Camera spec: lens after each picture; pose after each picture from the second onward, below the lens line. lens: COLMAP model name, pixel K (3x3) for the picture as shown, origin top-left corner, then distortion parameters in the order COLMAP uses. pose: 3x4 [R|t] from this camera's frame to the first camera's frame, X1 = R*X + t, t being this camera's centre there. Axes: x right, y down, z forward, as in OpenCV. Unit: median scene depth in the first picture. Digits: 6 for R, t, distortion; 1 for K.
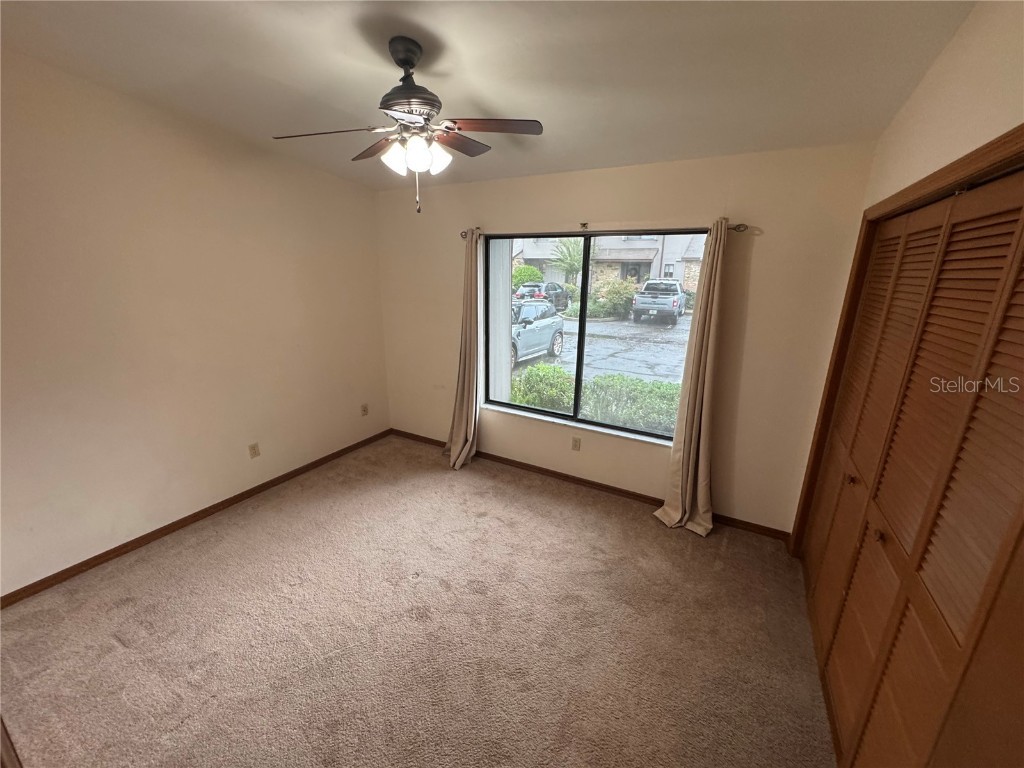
lens RADIAL K [[409.3, 0, 510.8], [0, 409.3, 384.8], [0, 0, 1]] dist [-0.002193, -0.000080]
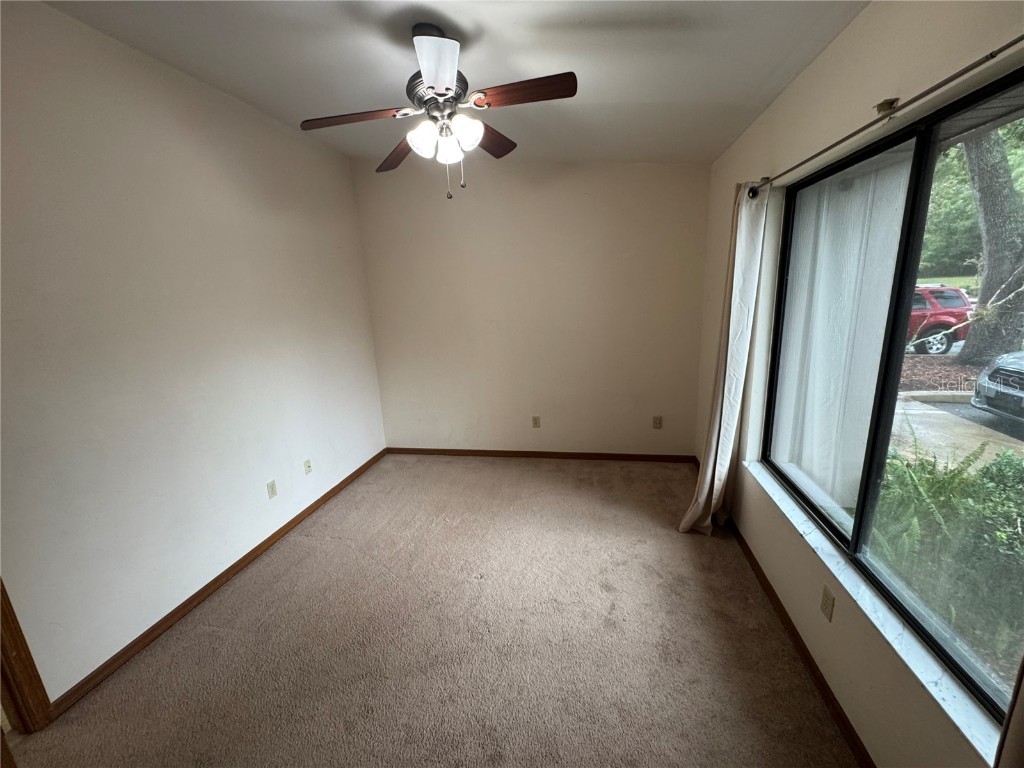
lens RADIAL K [[409.3, 0, 513.4], [0, 409.3, 381.8], [0, 0, 1]] dist [-0.002193, -0.000080]
pose [[0.308837, 0.179351, -0.934052, 0.440289], [-0.201865, 0.972046, 0.119901, -0.082991], [0.929446, 0.151523, 0.336408, 0.485480]]
